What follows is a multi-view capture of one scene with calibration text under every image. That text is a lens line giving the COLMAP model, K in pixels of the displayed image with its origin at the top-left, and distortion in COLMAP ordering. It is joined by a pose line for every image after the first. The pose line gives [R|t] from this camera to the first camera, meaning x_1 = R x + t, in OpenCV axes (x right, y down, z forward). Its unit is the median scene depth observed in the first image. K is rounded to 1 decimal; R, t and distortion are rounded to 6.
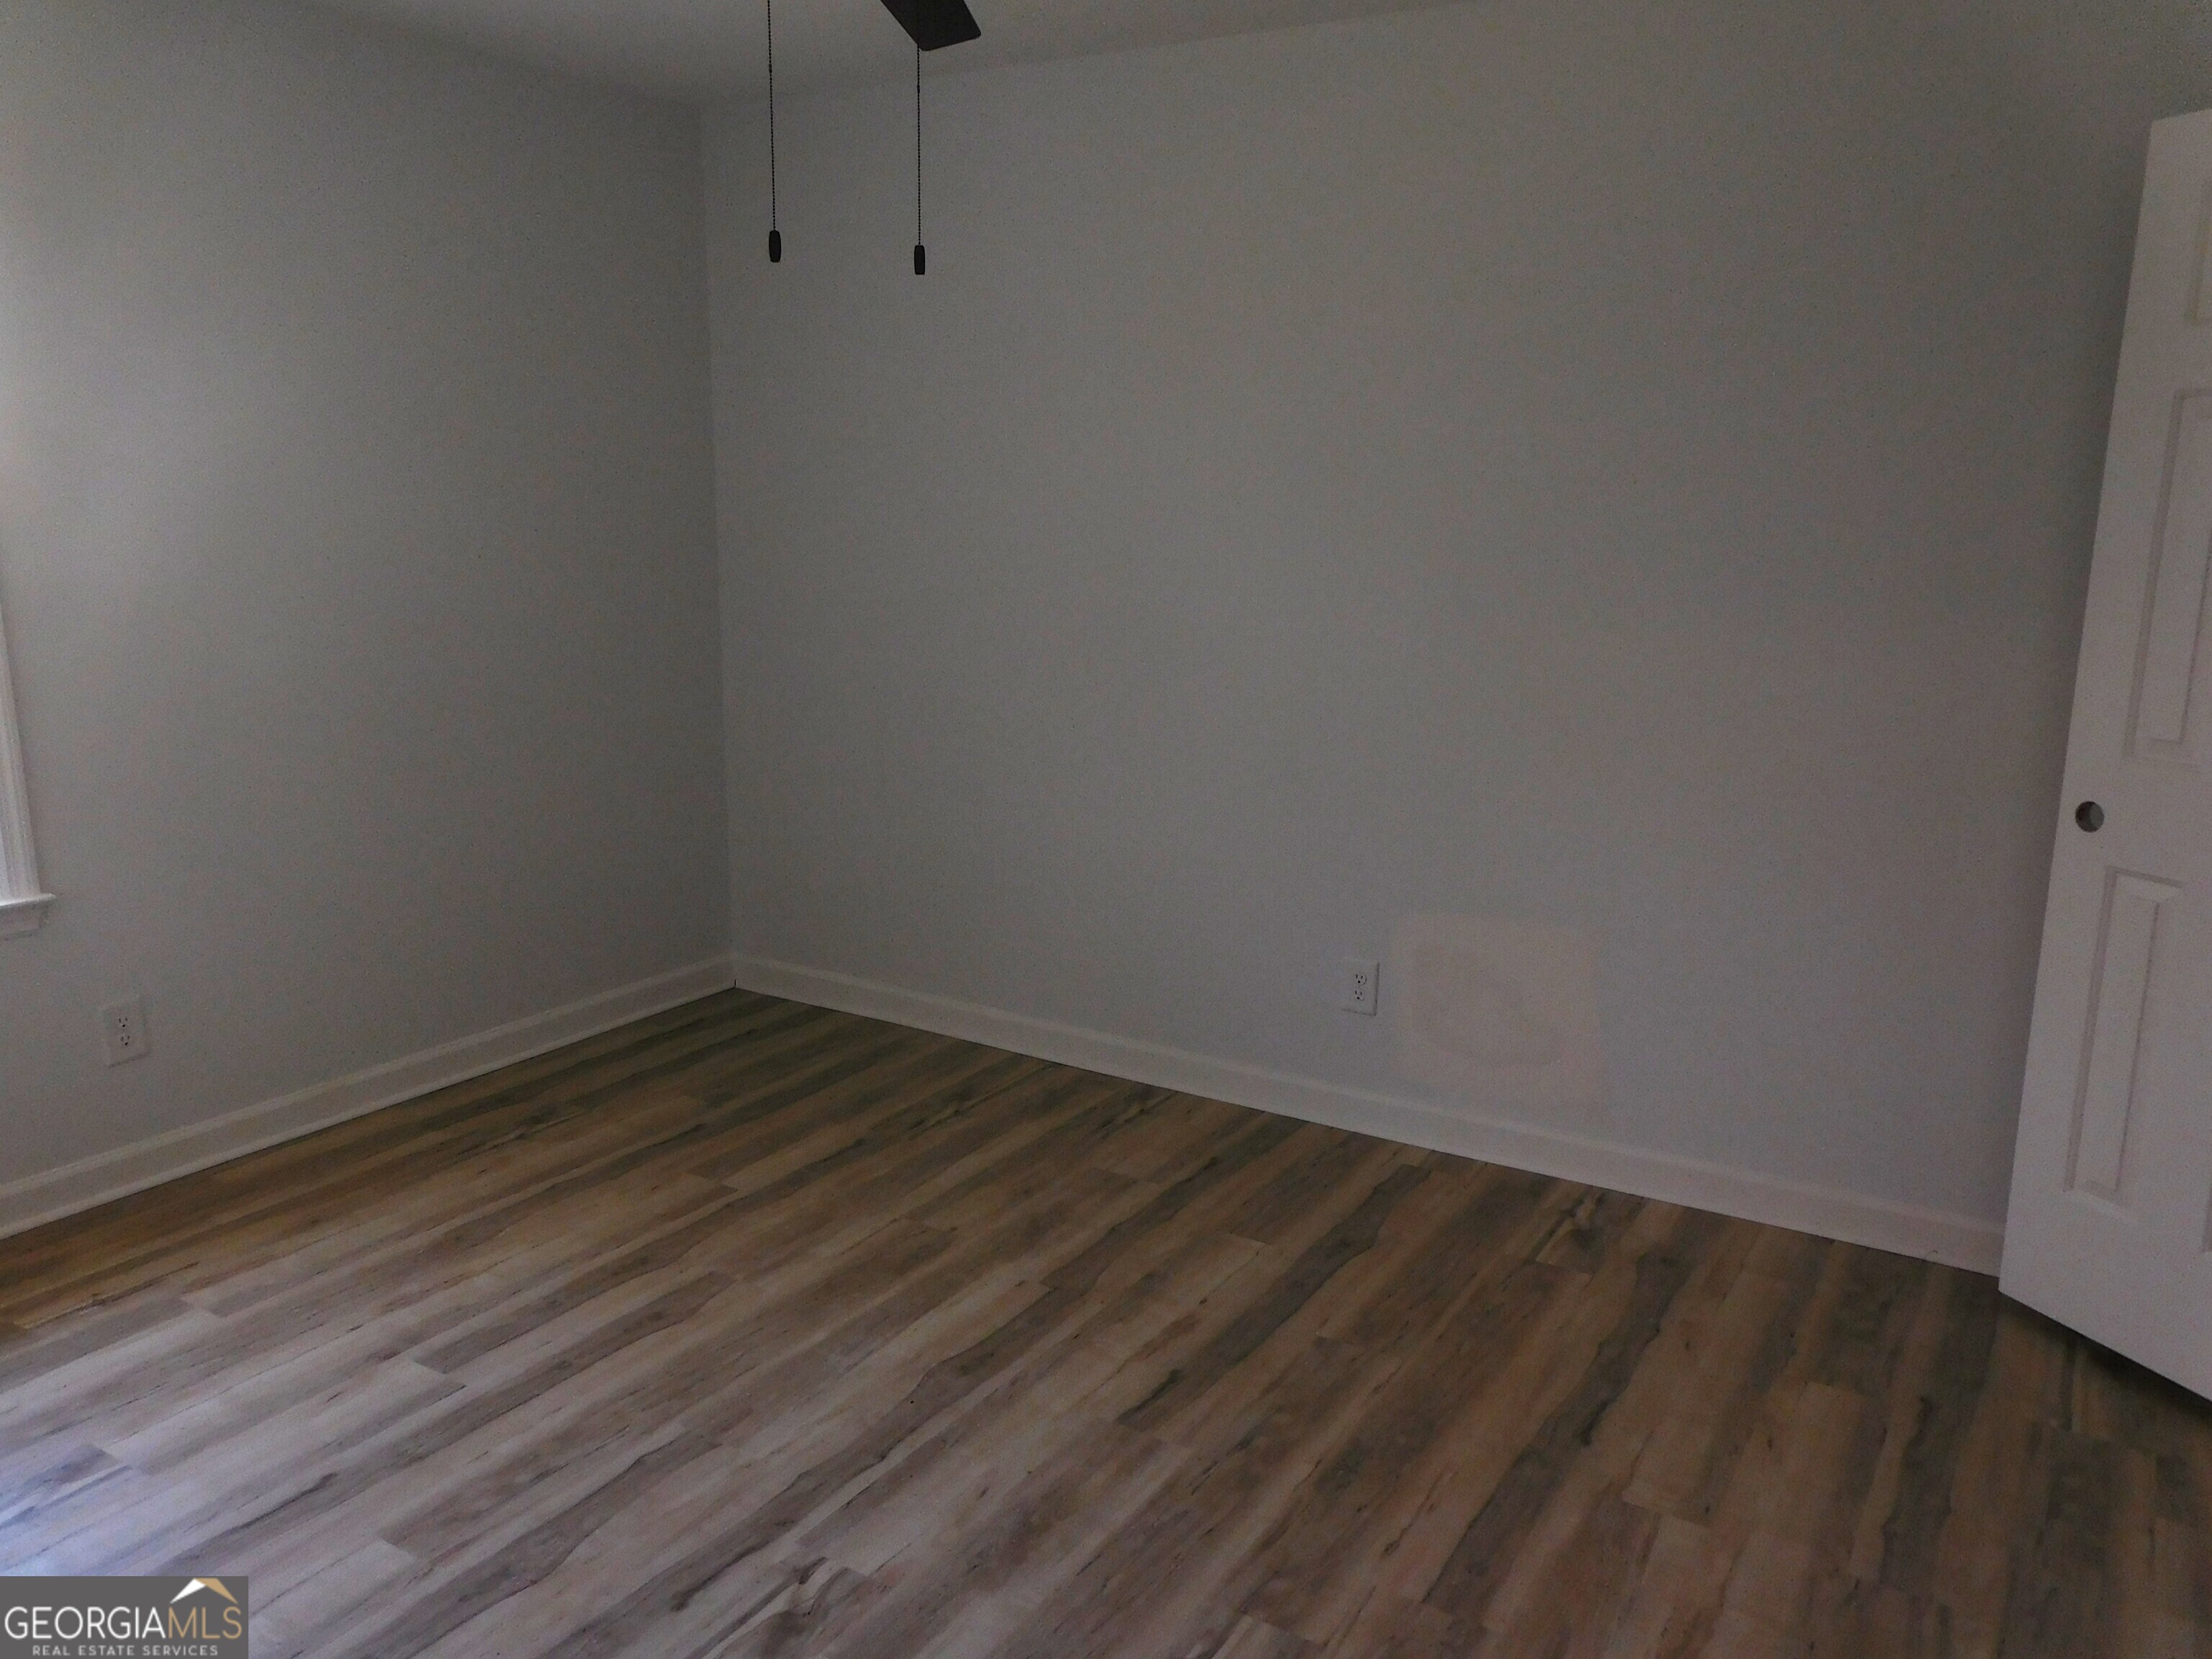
lens RADIAL K [[1669.1, 0, 1133.6], [0, 1669.1, 838.6], [0, 0, 1]] dist [-0.017025, 0.065593]
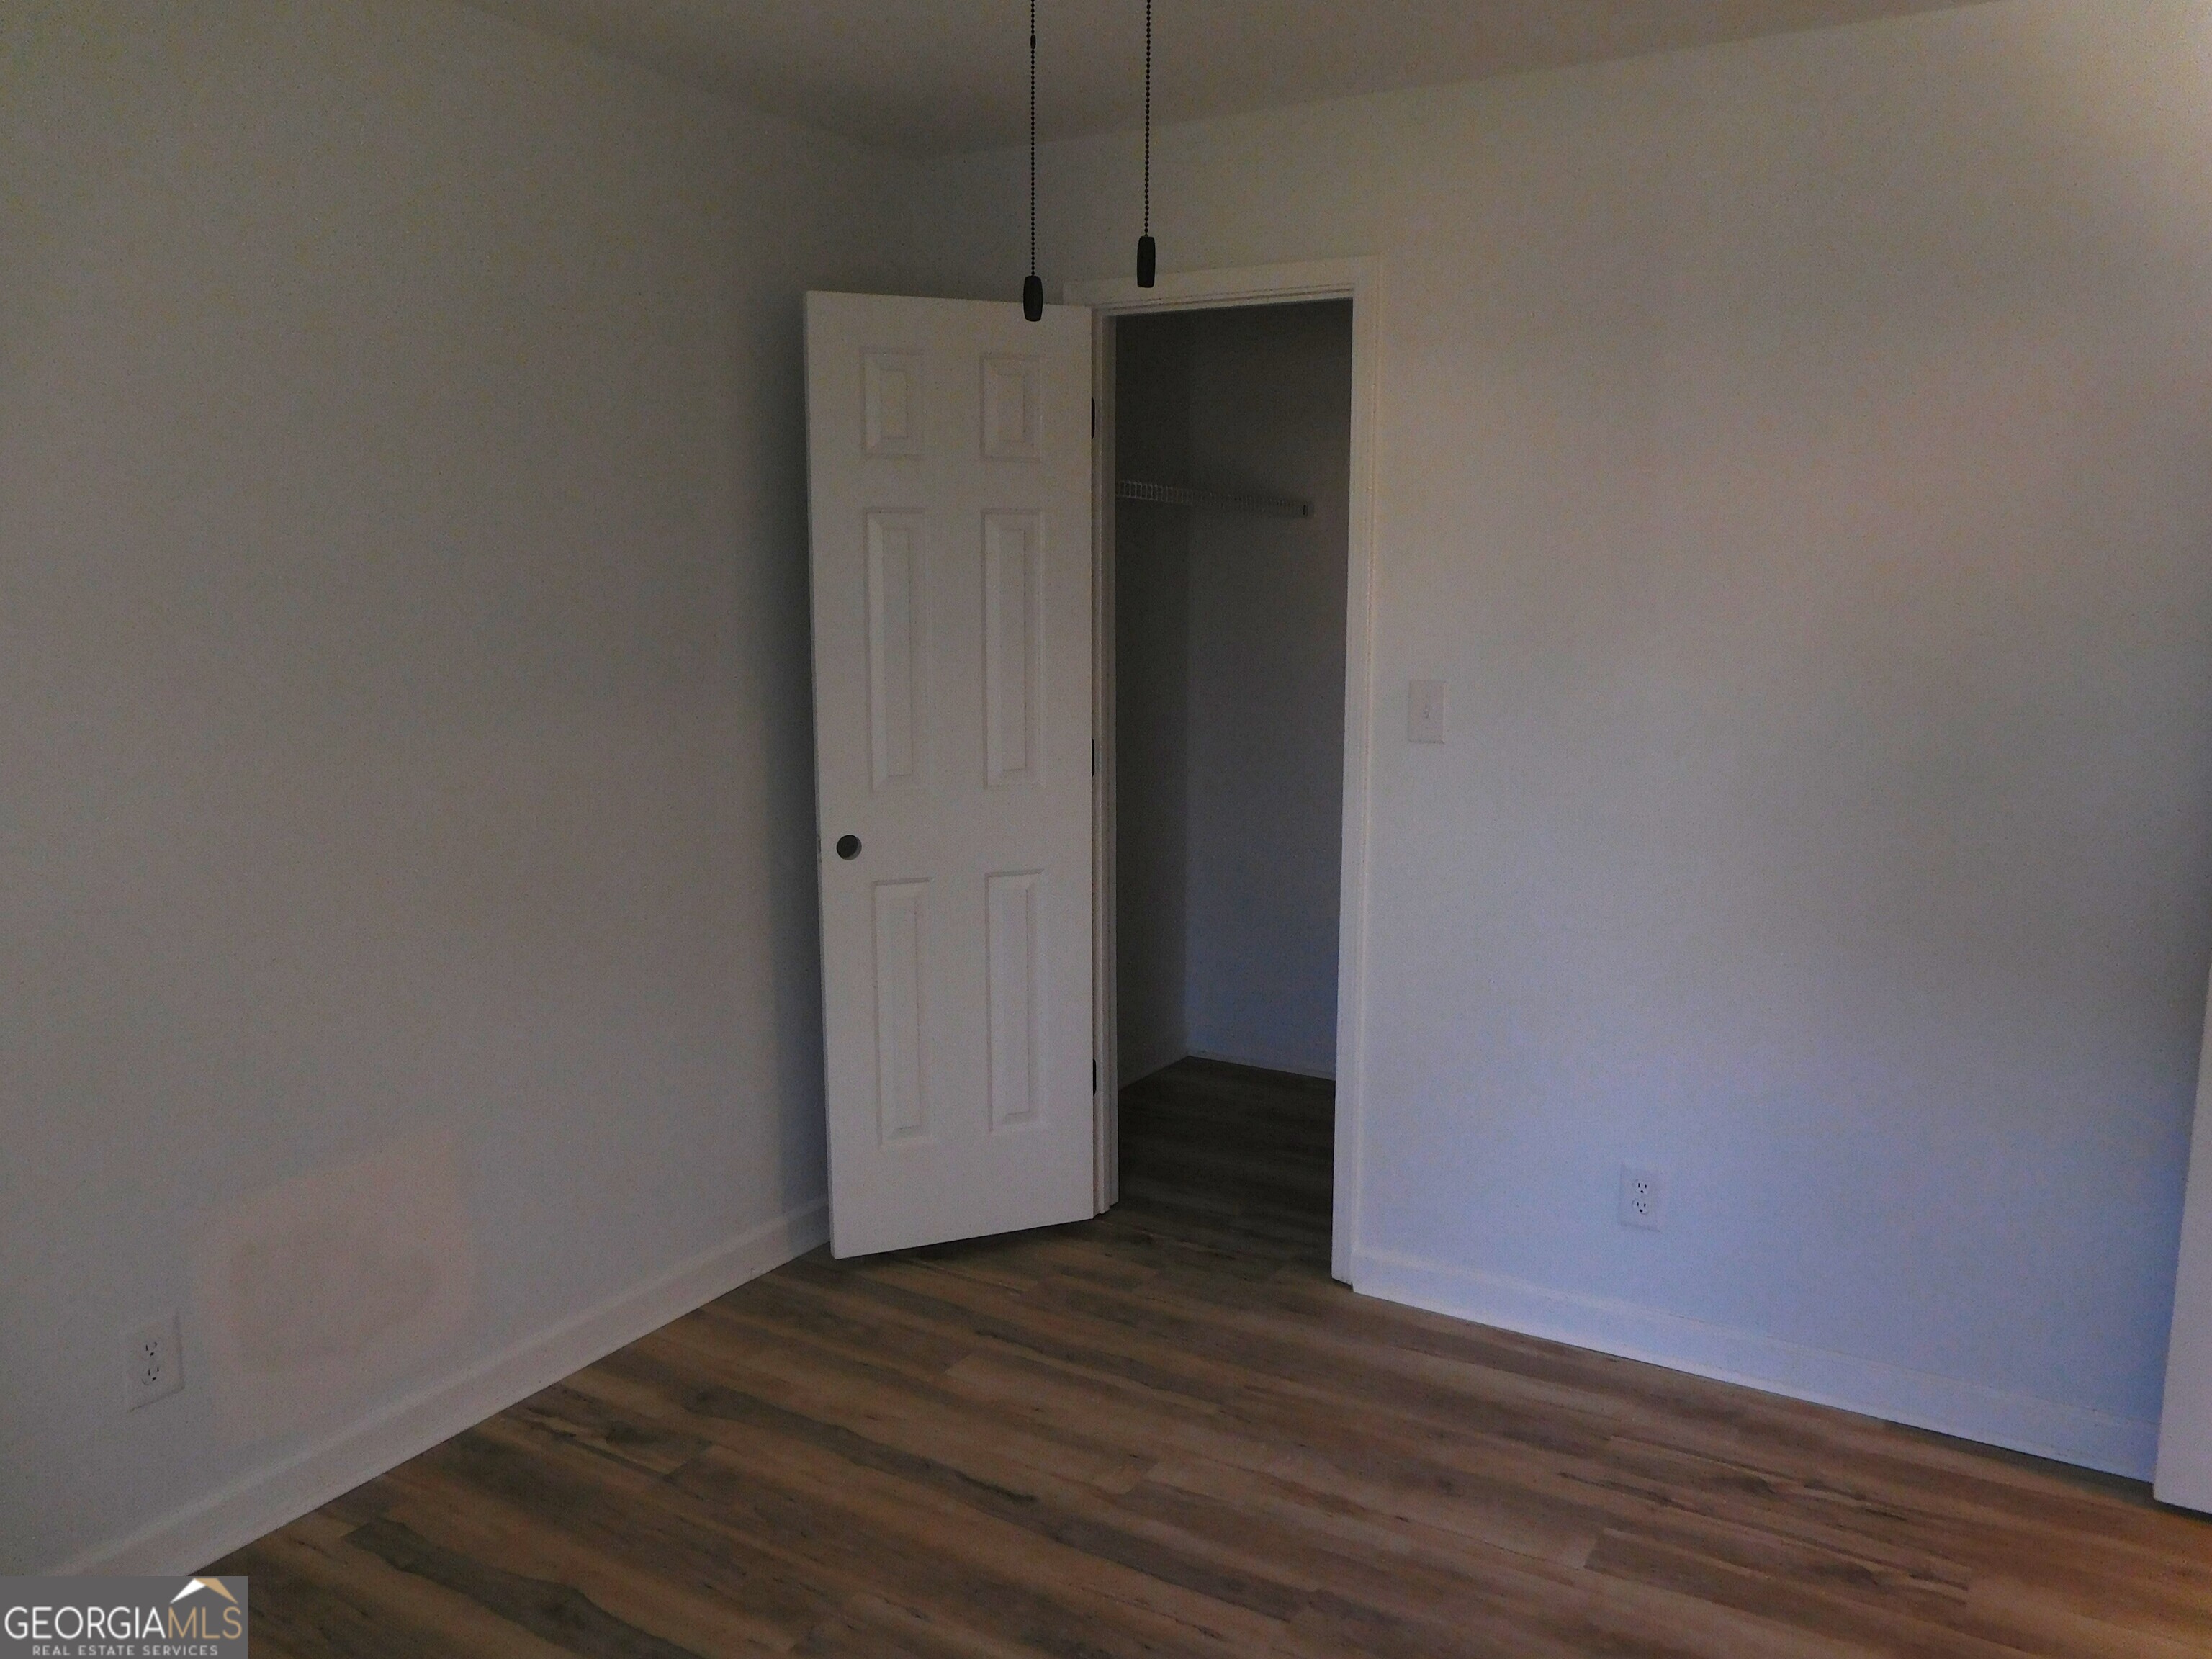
lens RADIAL K [[1669.1, 0, 1133.6], [0, 1669.1, 838.6], [0, 0, 1]] dist [-0.017025, 0.065593]
pose [[-0.008627, -0.176634, 0.984239, -0.637631], [0.201384, 0.963802, 0.174731, -0.192998], [-0.979474, 0.199717, 0.027256, 0.765748]]
